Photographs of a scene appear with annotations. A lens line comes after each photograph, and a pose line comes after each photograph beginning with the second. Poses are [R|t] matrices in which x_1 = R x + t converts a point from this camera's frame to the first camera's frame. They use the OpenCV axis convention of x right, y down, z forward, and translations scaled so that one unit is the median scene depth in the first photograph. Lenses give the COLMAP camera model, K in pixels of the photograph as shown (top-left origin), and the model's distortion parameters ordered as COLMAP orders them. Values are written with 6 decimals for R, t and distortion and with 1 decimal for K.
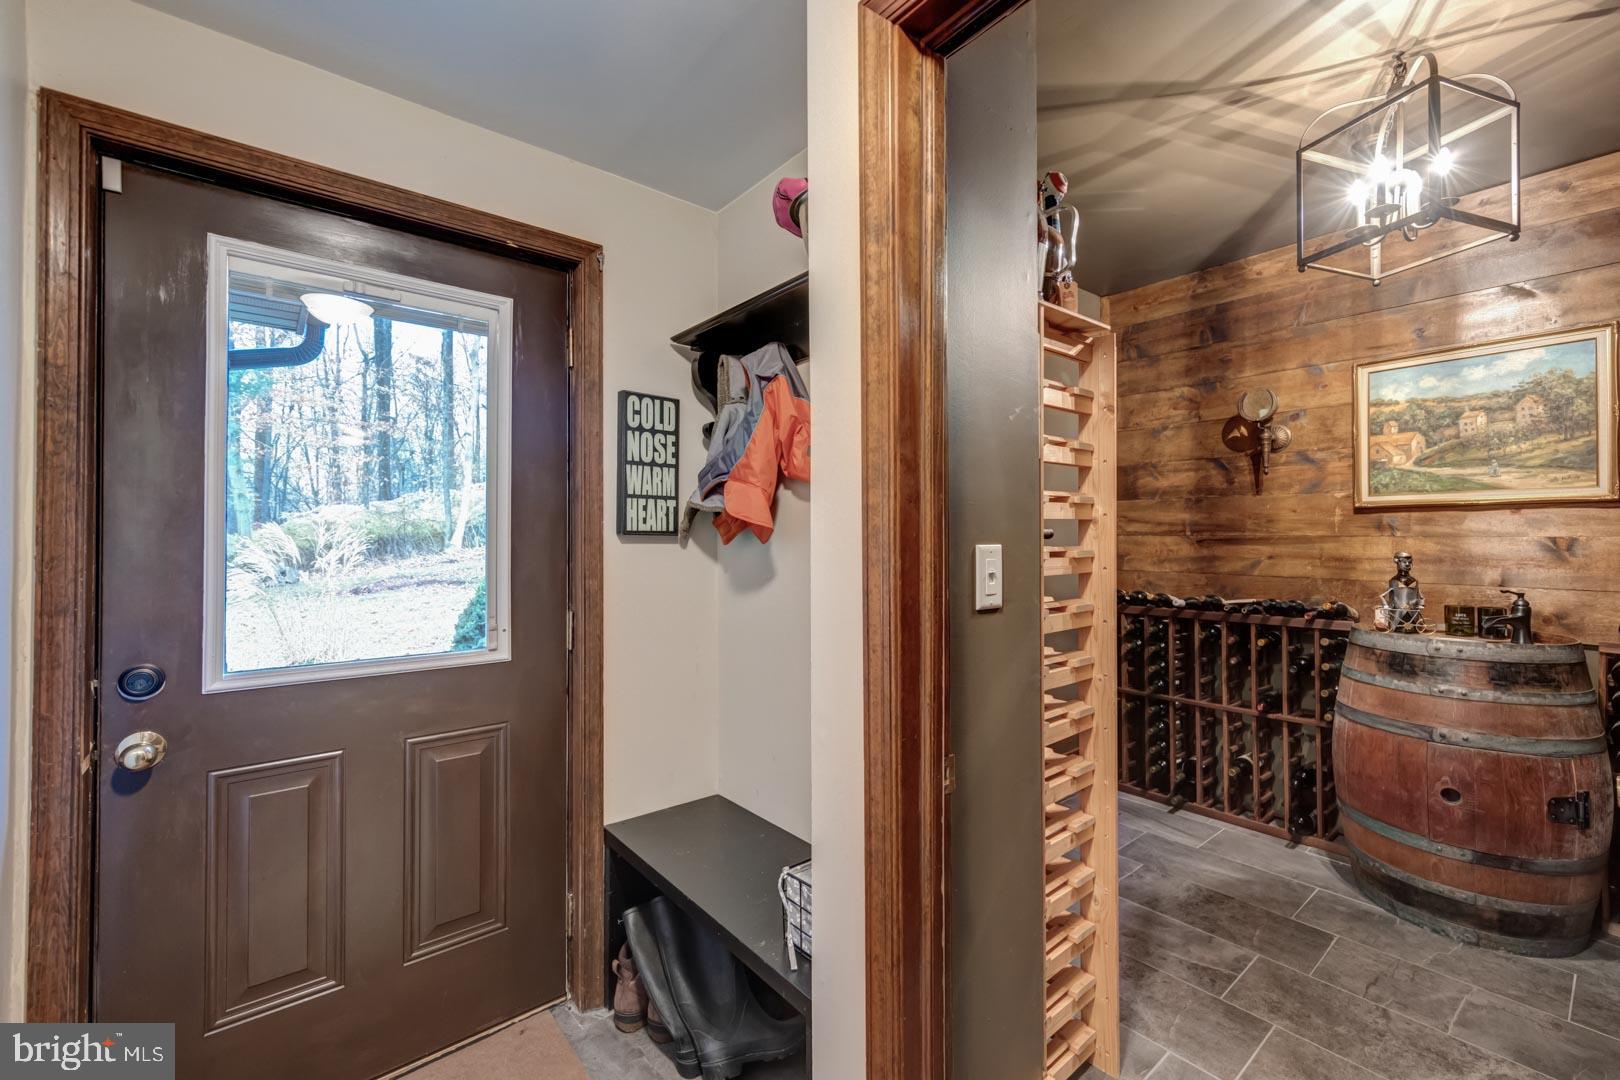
lens RADIAL K [[670.1, 0, 813.7], [0, 670.1, 541.2], [0, 0, 1]] dist [0.000486, 0.000618]
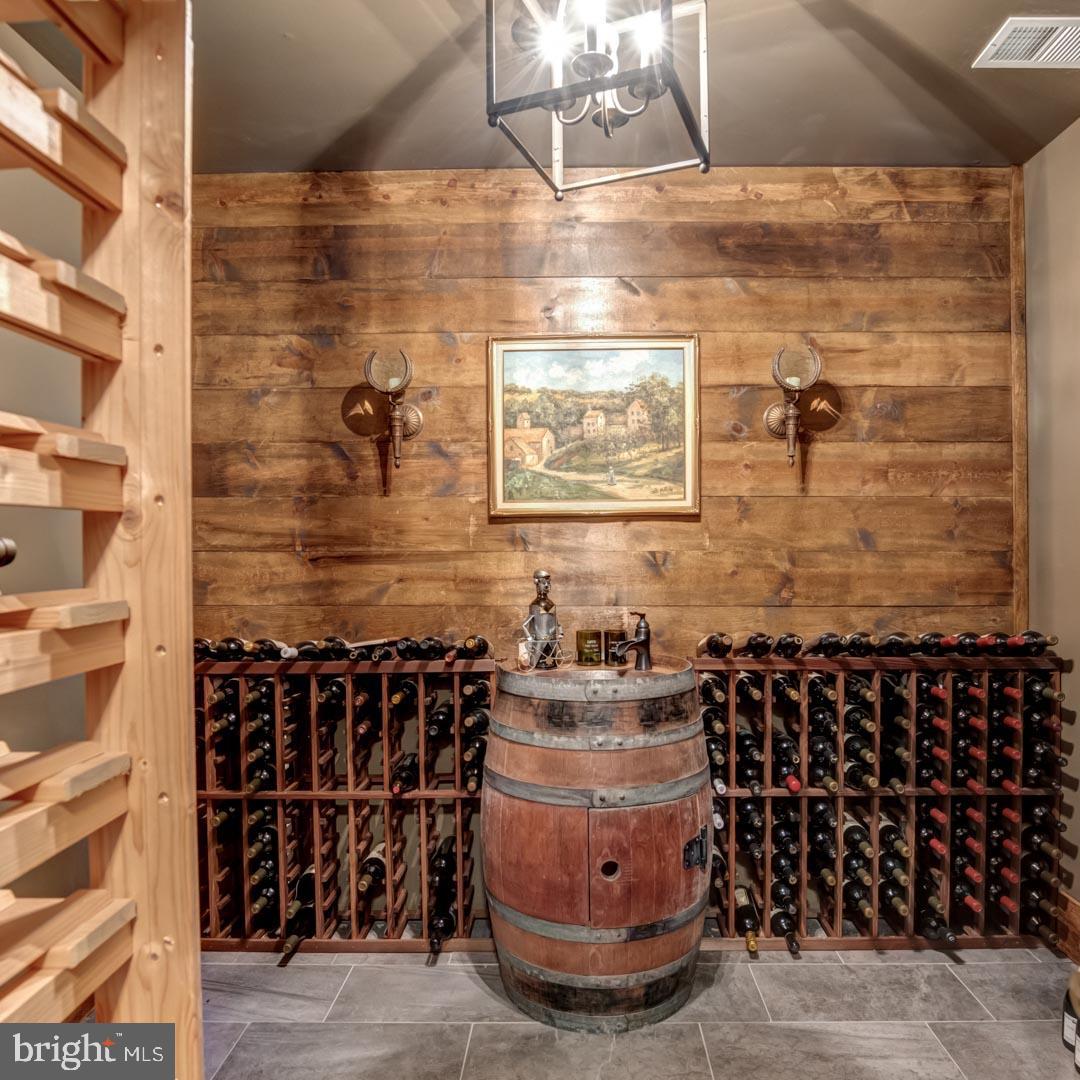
lens RADIAL K [[747.2, 0, 543.3], [0, 747.2, 550.0], [0, 0, 1]] dist [-0.033548, 0.007493]
pose [[0.650803, -0.004661, 0.759232, 0.171027], [0.011101, 0.999933, -0.003377, -0.005536], [-0.759165, 0.010626, 0.650811, 0.375900]]
